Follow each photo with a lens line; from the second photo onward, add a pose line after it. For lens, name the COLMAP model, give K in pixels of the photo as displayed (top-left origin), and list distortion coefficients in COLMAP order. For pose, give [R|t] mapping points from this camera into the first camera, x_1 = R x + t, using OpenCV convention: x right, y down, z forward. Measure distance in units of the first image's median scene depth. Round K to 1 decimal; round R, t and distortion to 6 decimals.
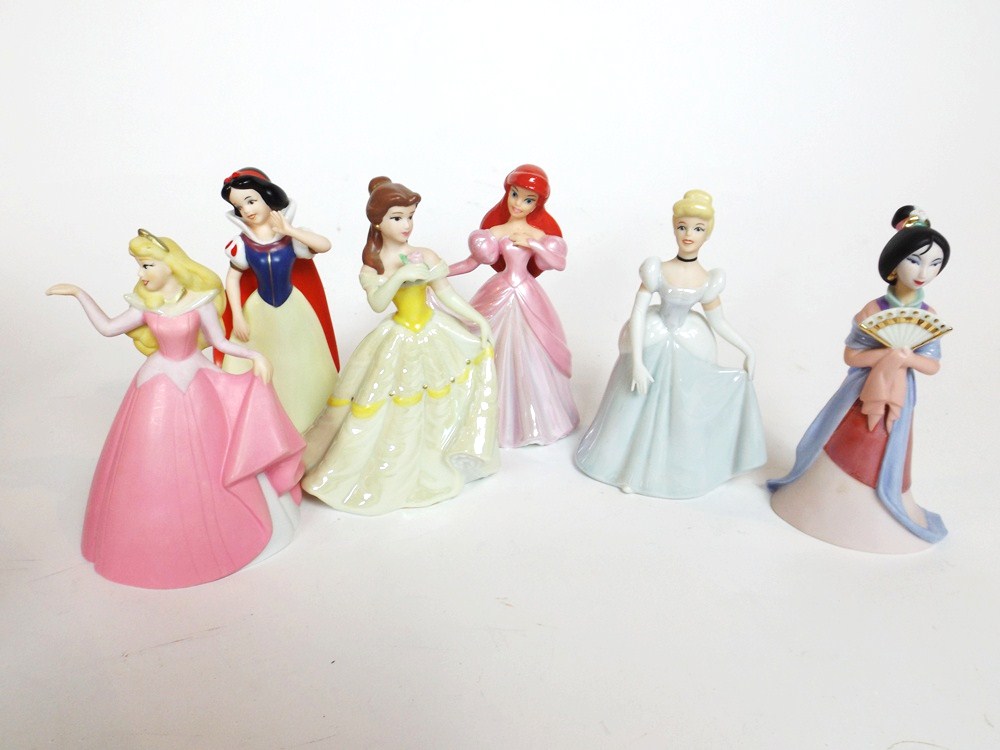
lens RADIAL K [[707.2, 0, 500.0], [0, 707.2, 375.0], [0, 0, 1]] dist [0.003243, 0.001377]
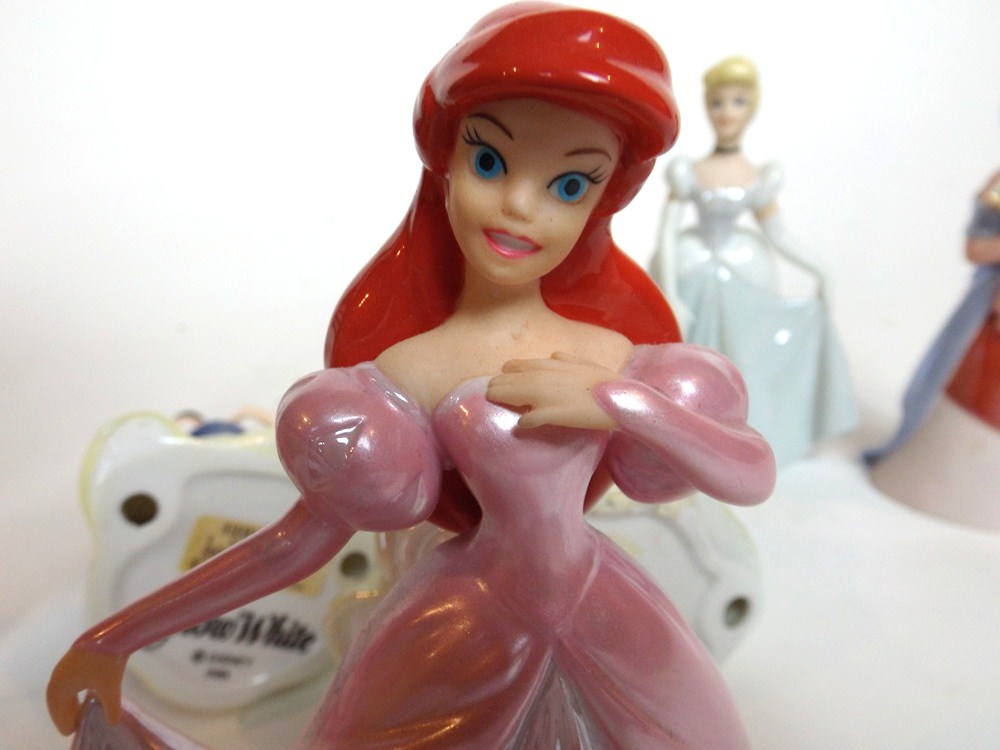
lens RADIAL K [[701.6, 0, 527.1], [0, 701.6, 374.8], [0, 0, 1]] dist [0.001488, 0.000317]
pose [[0.961191, -0.169967, 0.217309, -0.019616], [0.191863, 0.977835, -0.083832, -0.191850], [-0.198243, 0.122272, 0.972496, 0.865543]]
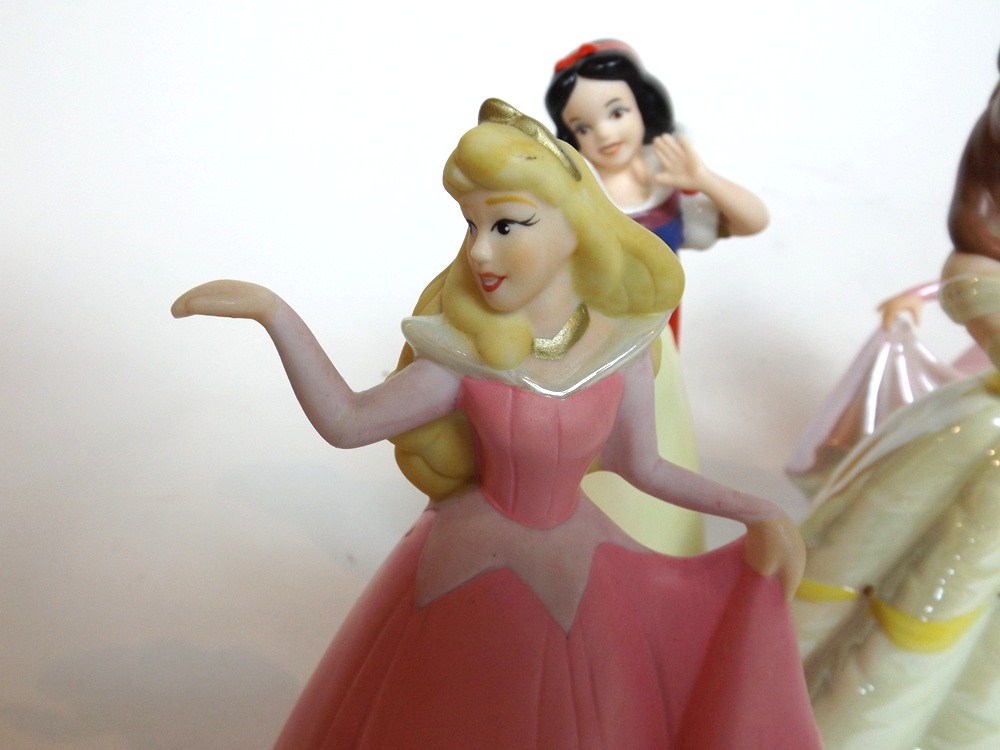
lens RADIAL K [[707.2, 0, 500.0], [0, 707.2, 375.0], [0, 0, 1]] dist [0.003243, 0.001377]
pose [[0.995587, 0.029317, -0.089143, -0.370312], [-0.033203, 0.998548, -0.042430, -0.061877], [0.087770, 0.045202, 0.995115, 0.555909]]
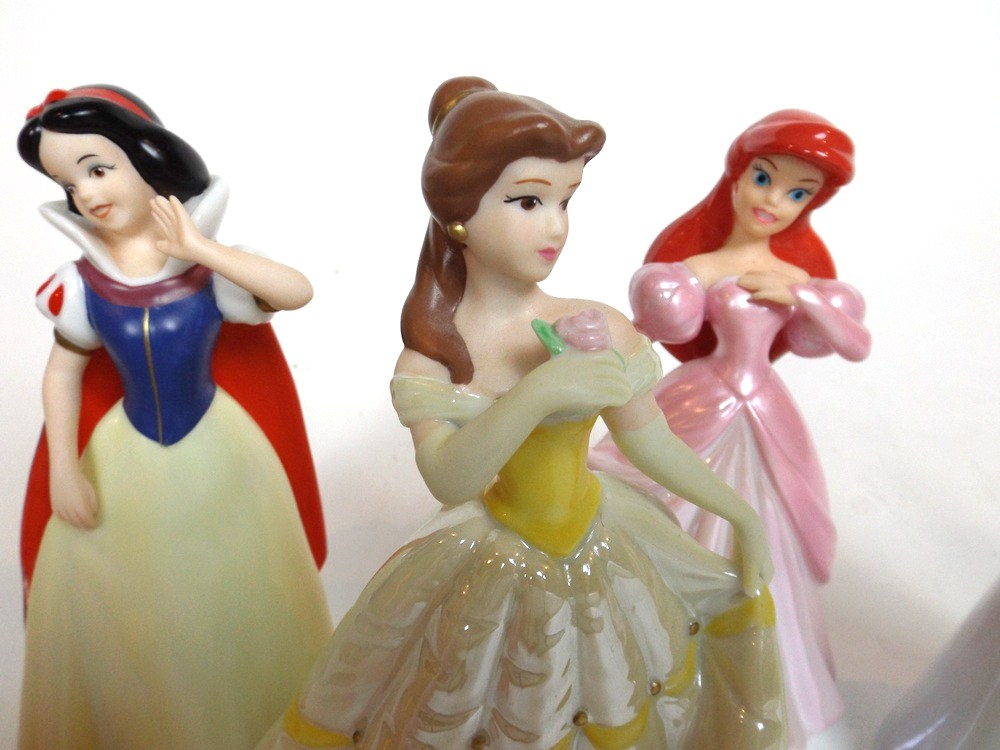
lens RADIAL K [[707.2, 0, 500.0], [0, 707.2, 375.0], [0, 0, 1]] dist [0.003243, 0.001377]
pose [[0.999867, 0.015334, 0.005480, -0.139314], [-0.014848, 0.996694, -0.079874, -0.109443], [-0.006687, 0.079782, 0.996790, 0.624497]]
